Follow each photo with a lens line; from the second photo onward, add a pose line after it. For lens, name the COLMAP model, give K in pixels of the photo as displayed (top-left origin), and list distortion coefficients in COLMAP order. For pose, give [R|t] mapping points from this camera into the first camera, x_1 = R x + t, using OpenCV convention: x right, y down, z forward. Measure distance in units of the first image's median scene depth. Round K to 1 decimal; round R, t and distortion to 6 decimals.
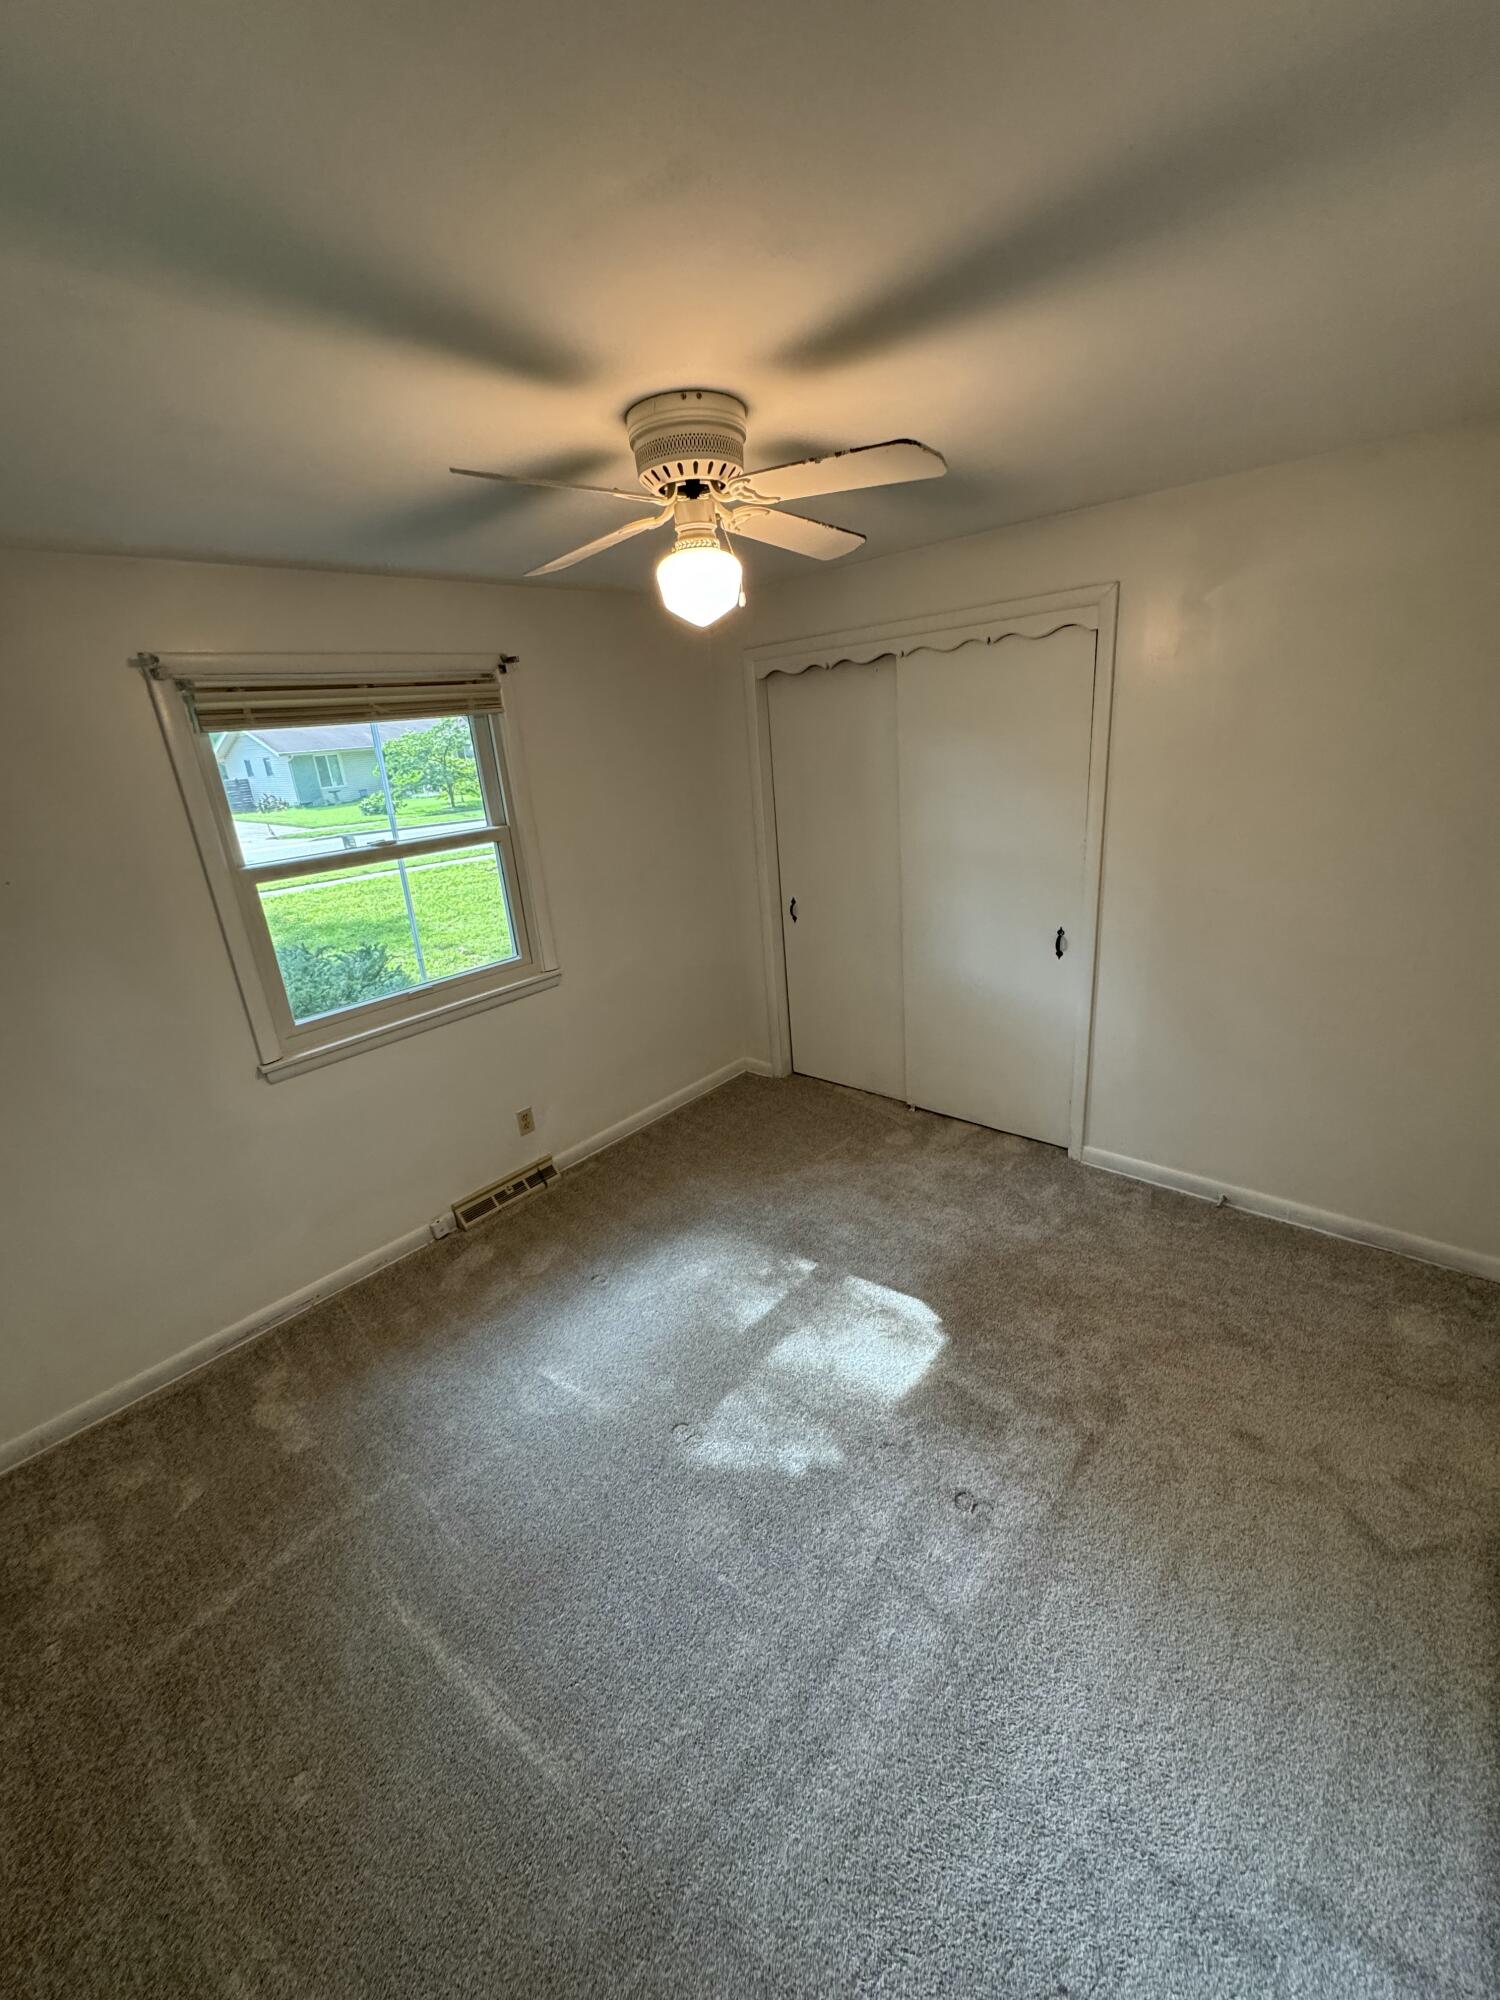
lens RADIAL K [[795.5, 0, 745.6], [0, 795.5, 995.5], [0, 0, 1]] dist [-0.001309, -0.000236]
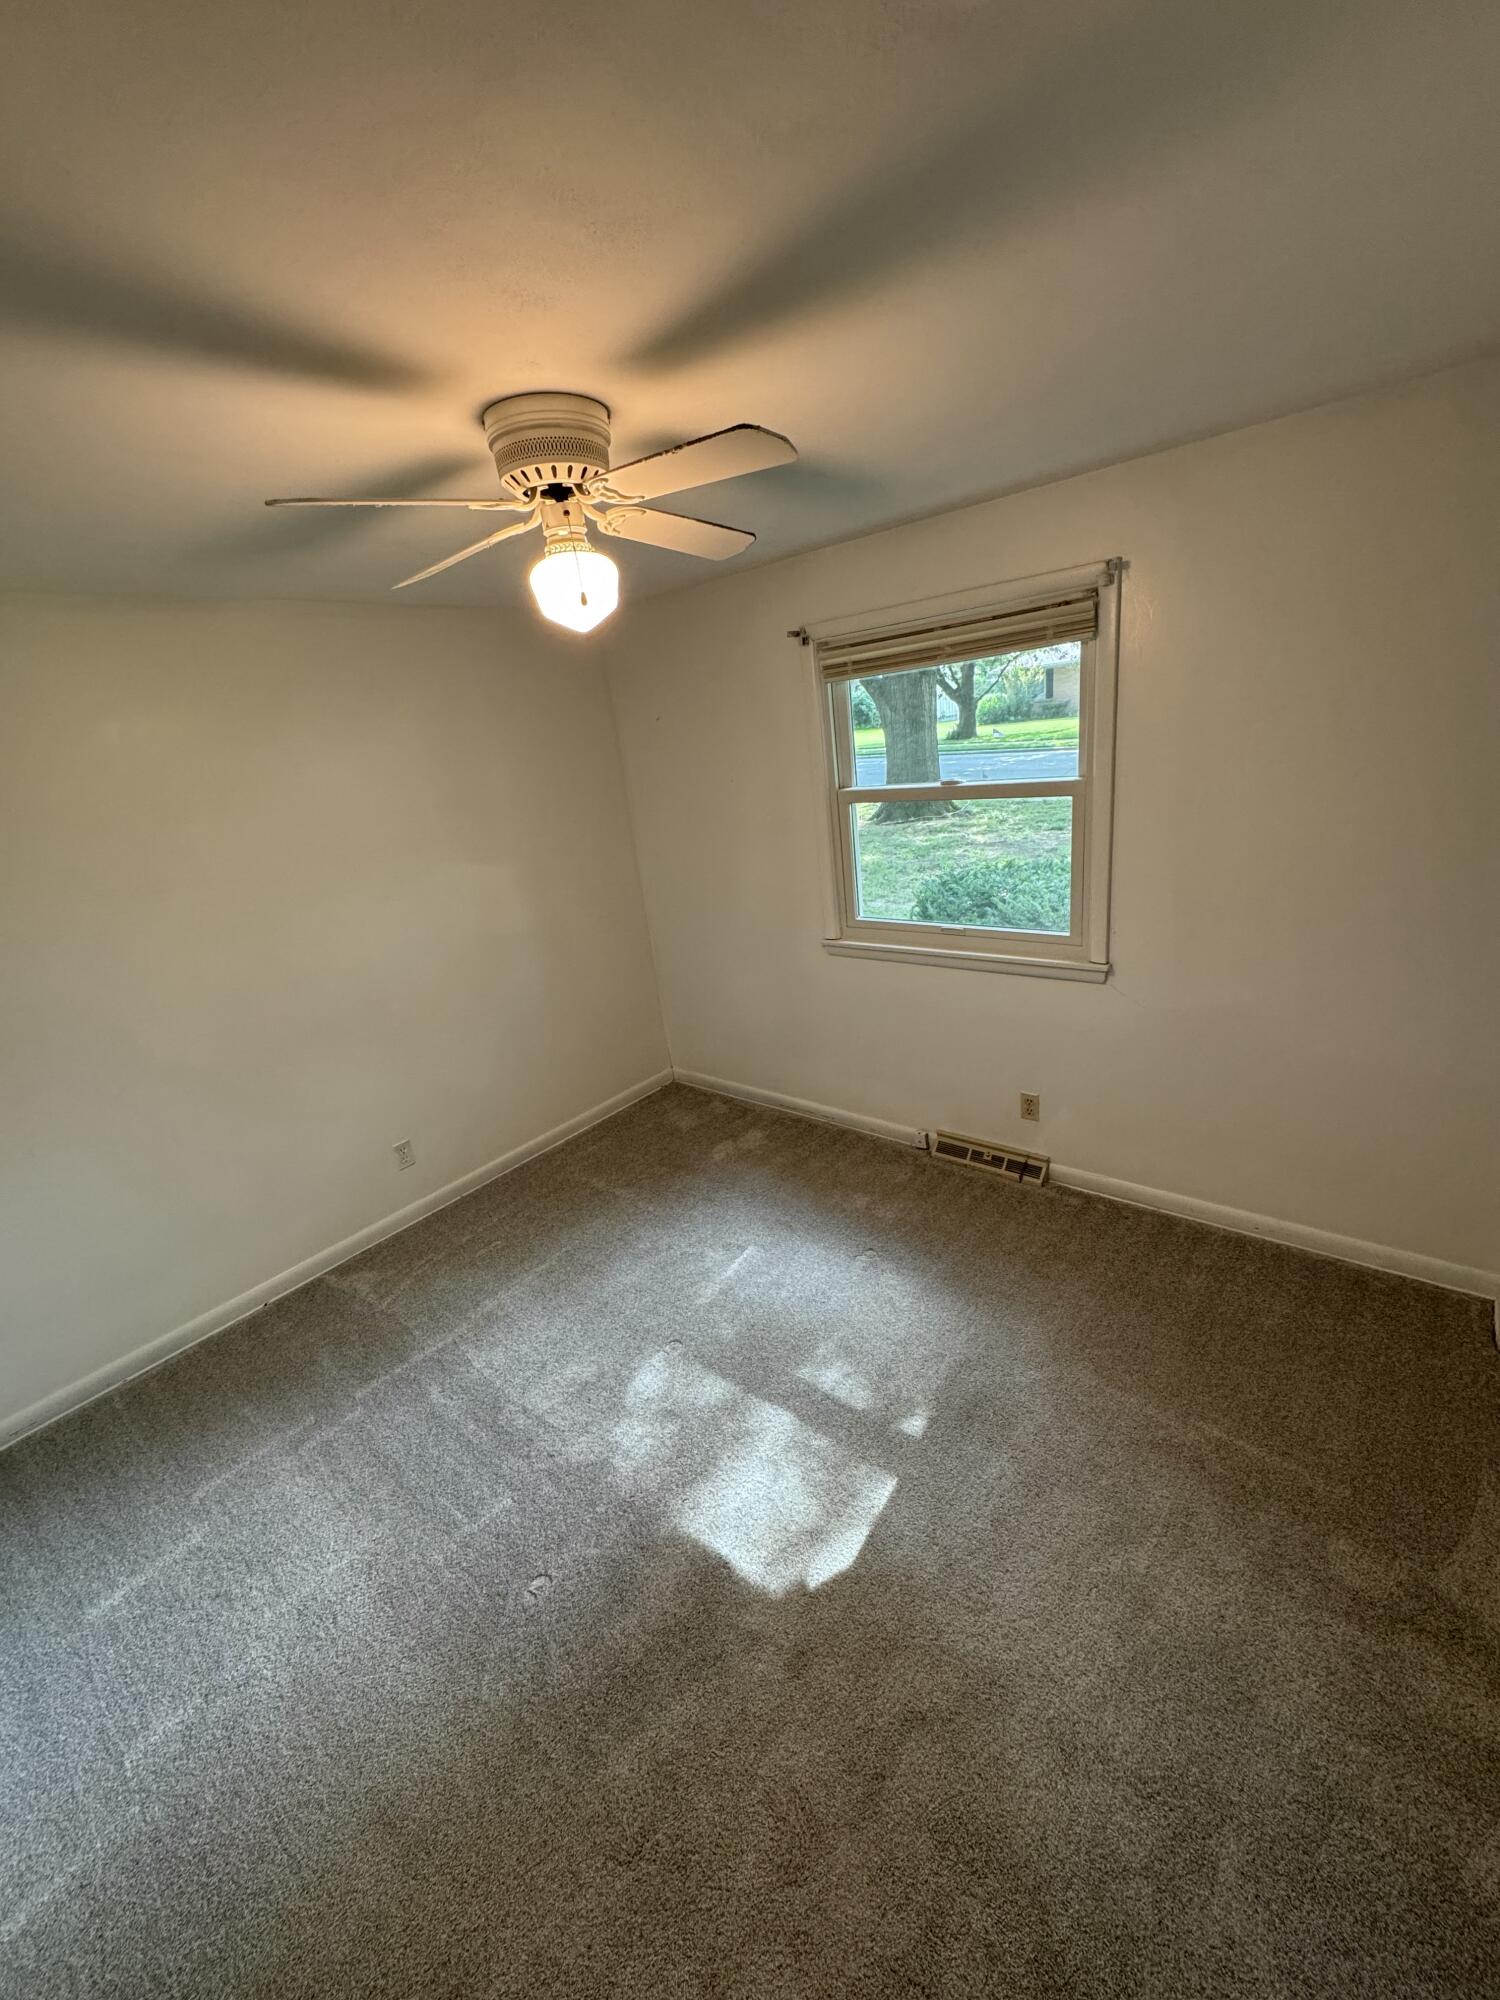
lens RADIAL K [[795.5, 0, 745.6], [0, 795.5, 995.5], [0, 0, 1]] dist [-0.001309, -0.000236]
pose [[0.035302, 0.389036, -0.920546, 0.540184], [-0.215688, 0.902377, 0.373087, -0.243743], [0.975824, 0.185380, 0.115766, 0.607355]]
